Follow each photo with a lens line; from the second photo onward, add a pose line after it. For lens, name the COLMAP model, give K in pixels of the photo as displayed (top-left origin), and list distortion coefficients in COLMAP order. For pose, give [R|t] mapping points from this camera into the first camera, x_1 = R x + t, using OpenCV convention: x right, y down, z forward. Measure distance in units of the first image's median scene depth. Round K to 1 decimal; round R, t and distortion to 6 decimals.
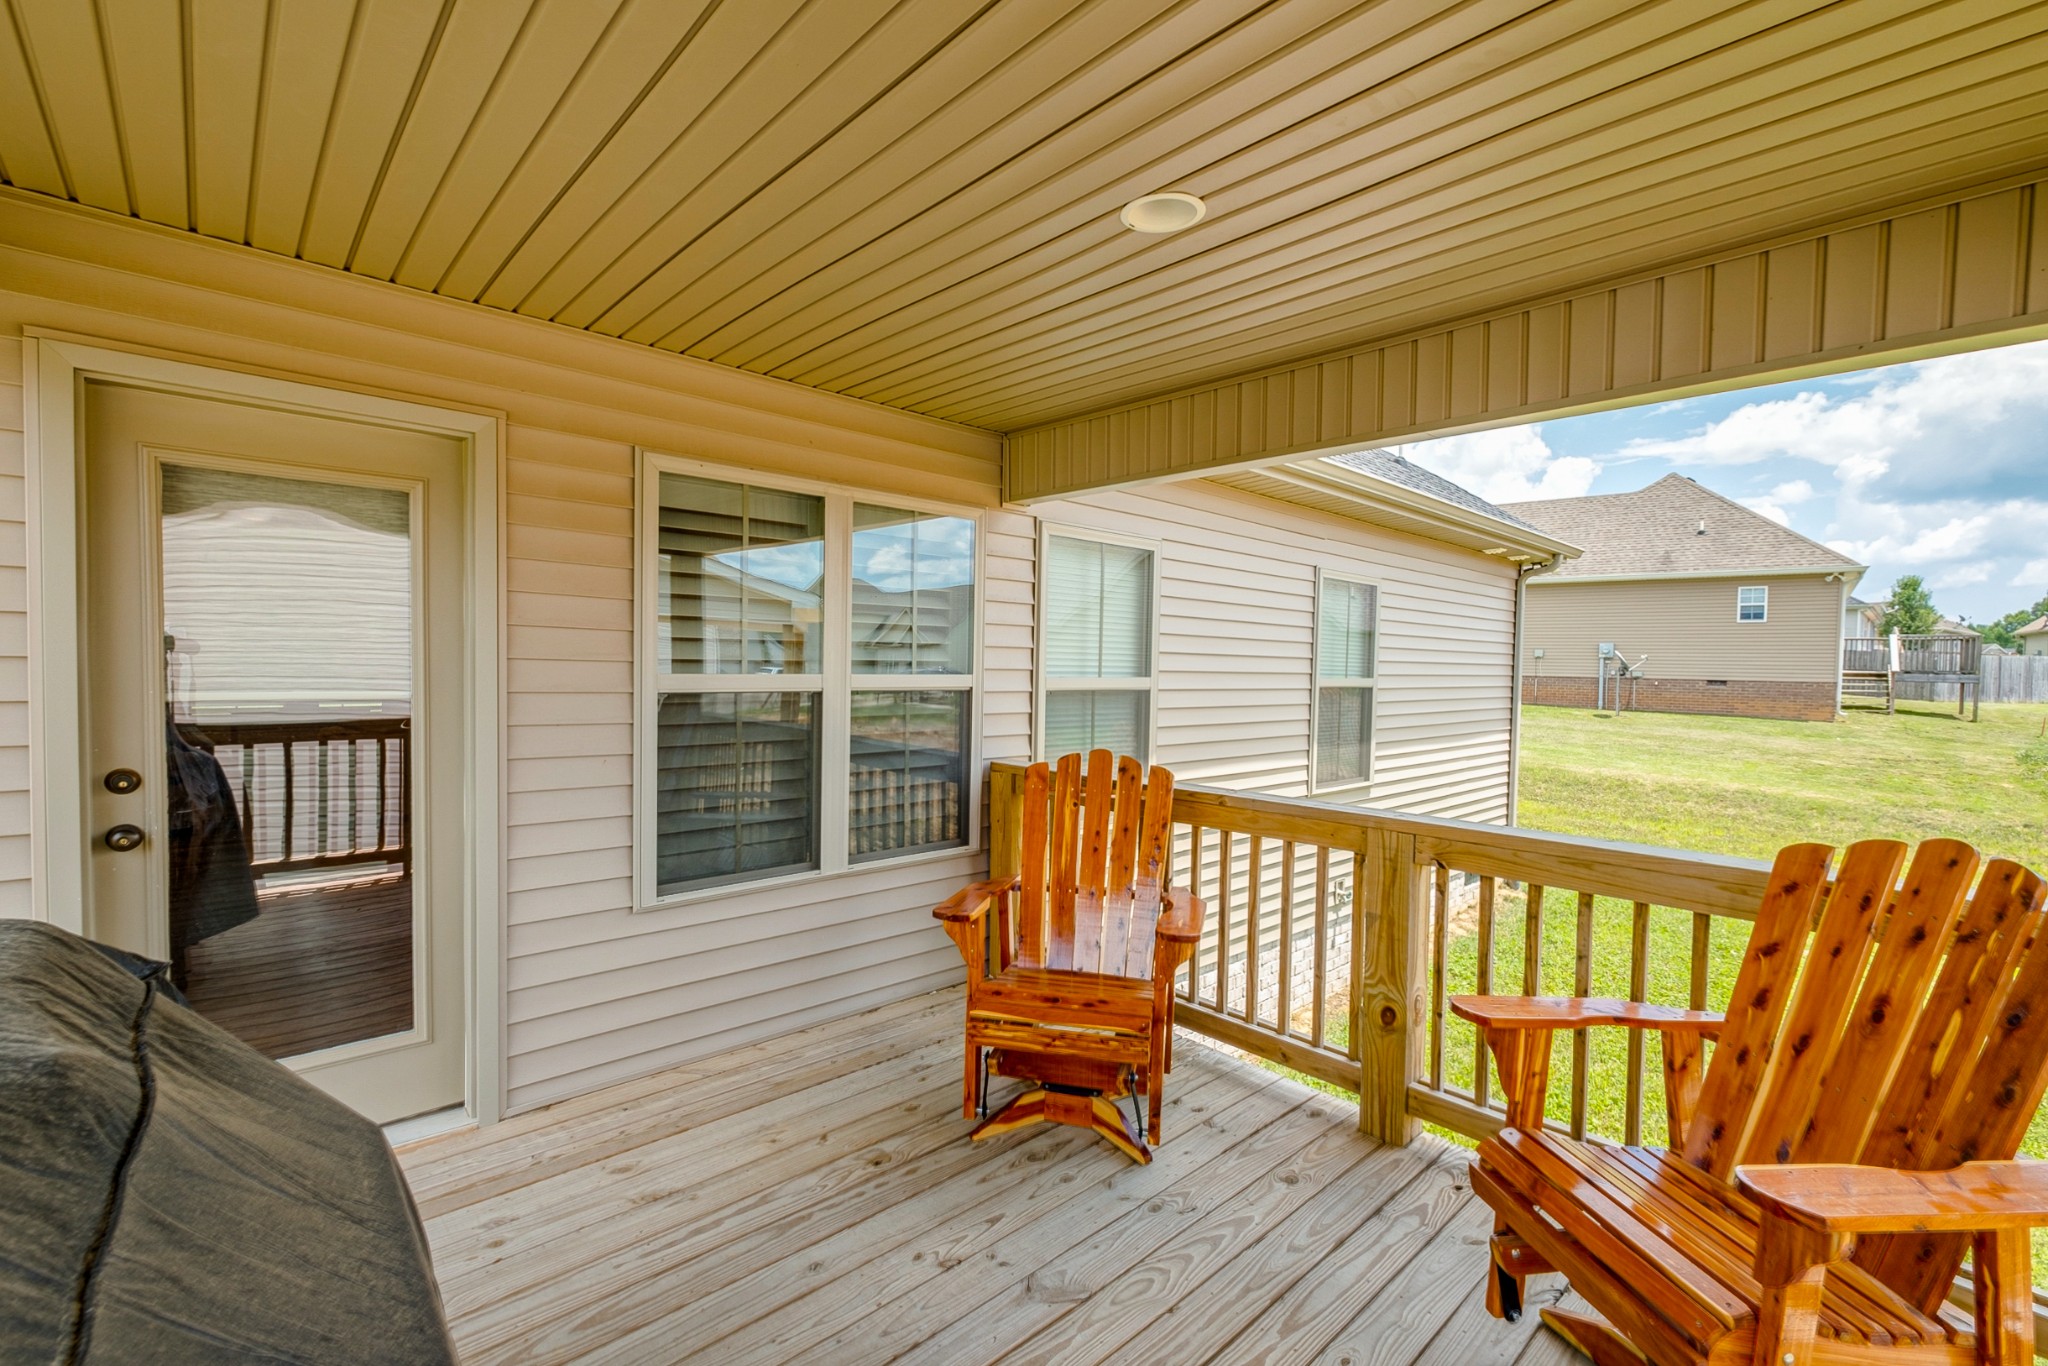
lens RADIAL K [[900.4, 0, 1014.2], [0, 900.4, 686.8], [0, 0, 1]] dist [-0.001644, -0.000103]
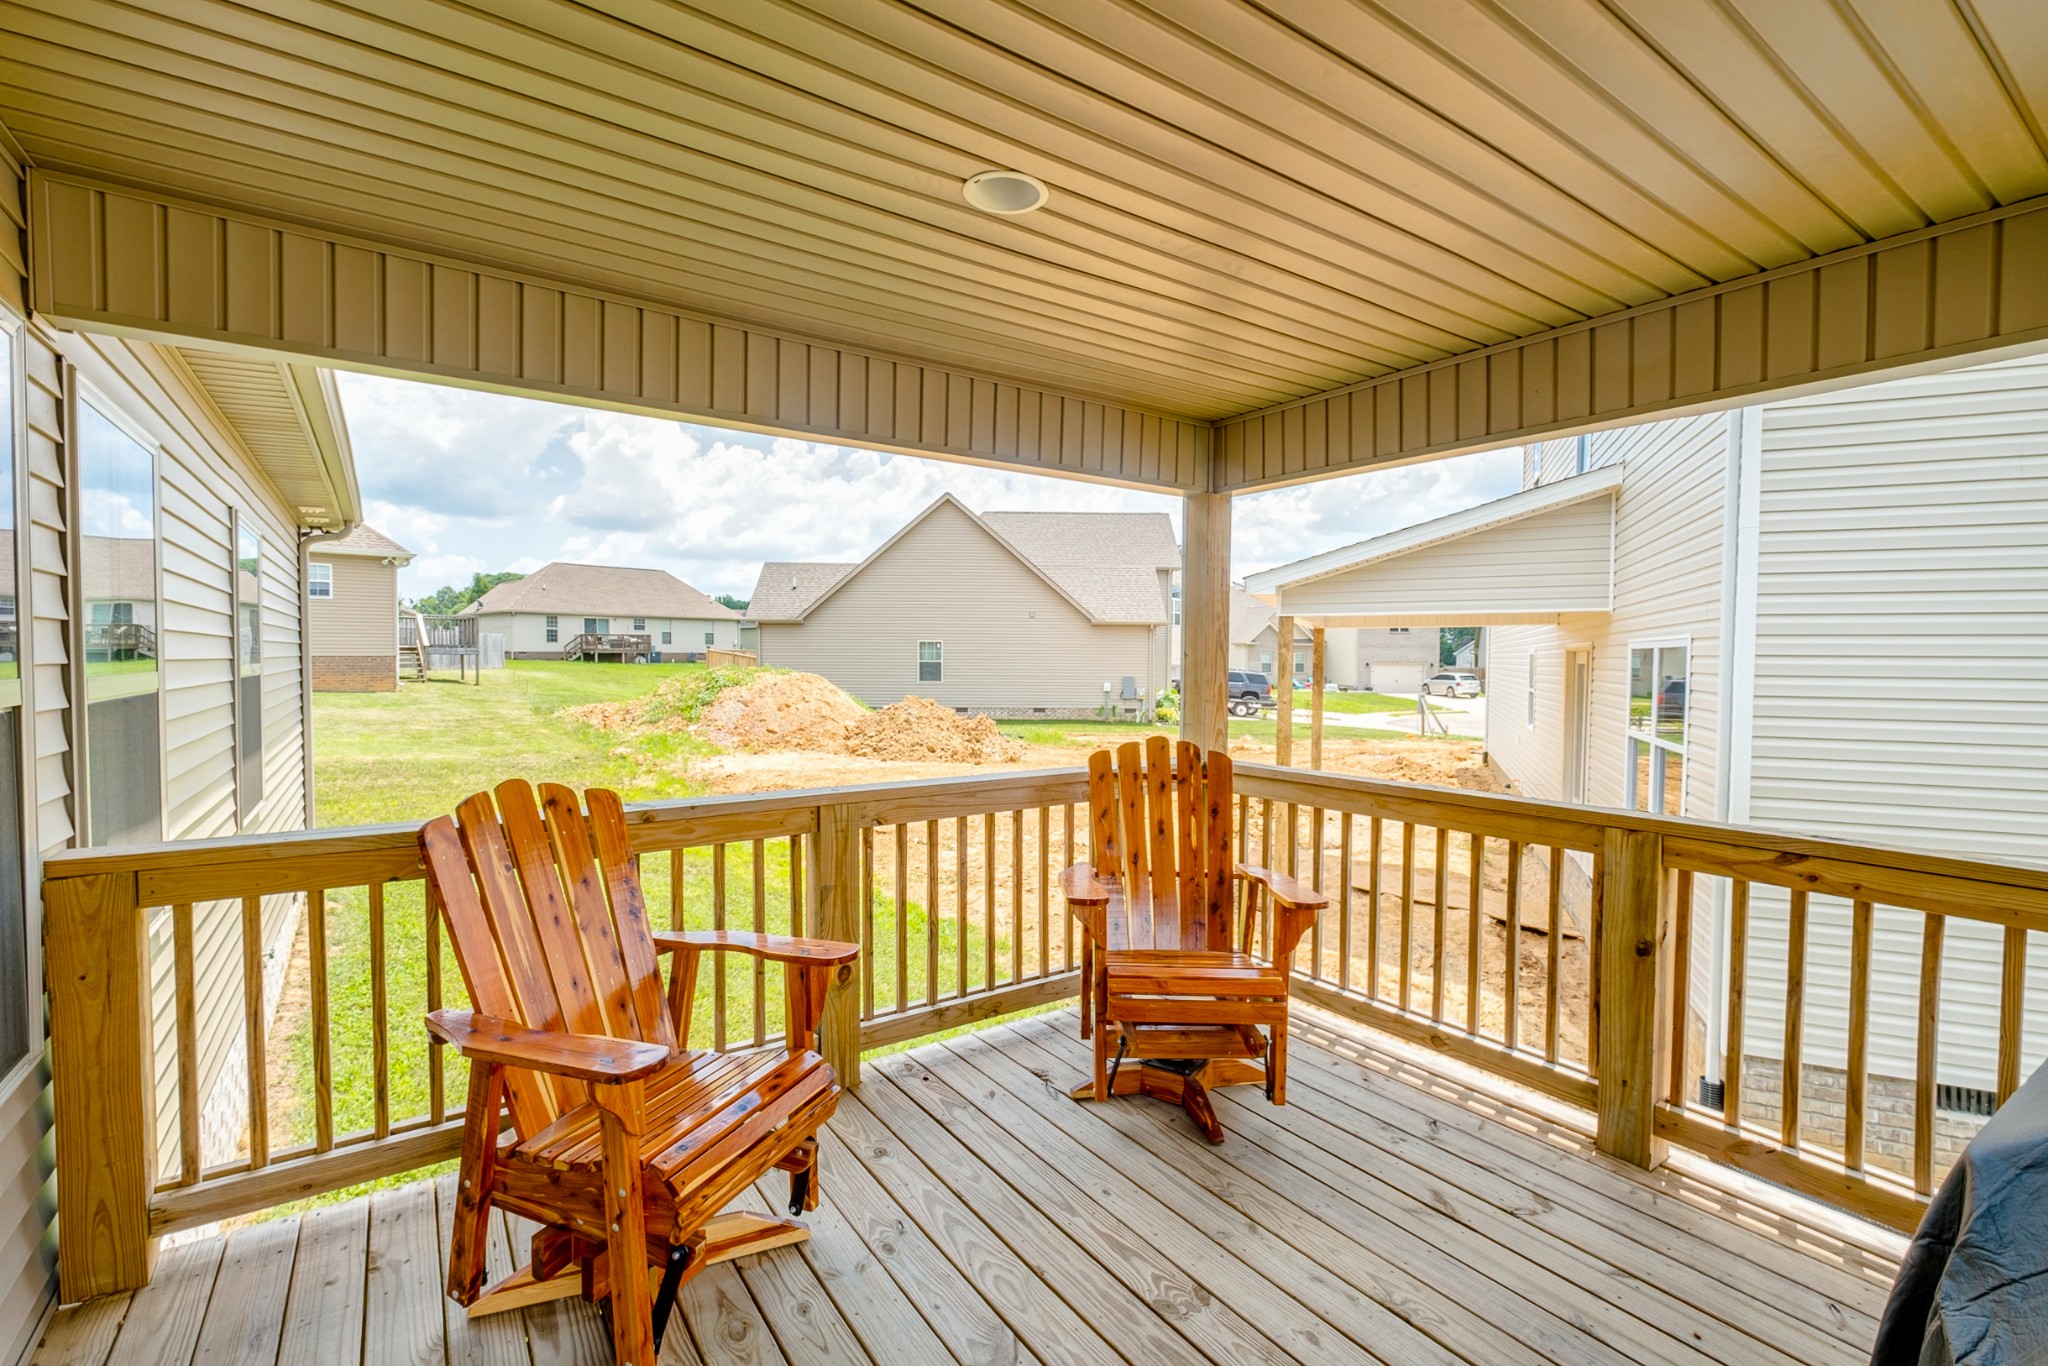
lens RADIAL K [[900.4, 0, 1014.2], [0, 900.4, 686.8], [0, 0, 1]] dist [-0.001644, -0.000103]
pose [[0.152451, -0.053263, 0.986875, -0.373492], [0.024954, 0.998436, 0.050032, -0.018579], [-0.987996, 0.016999, 0.153542, 0.378190]]
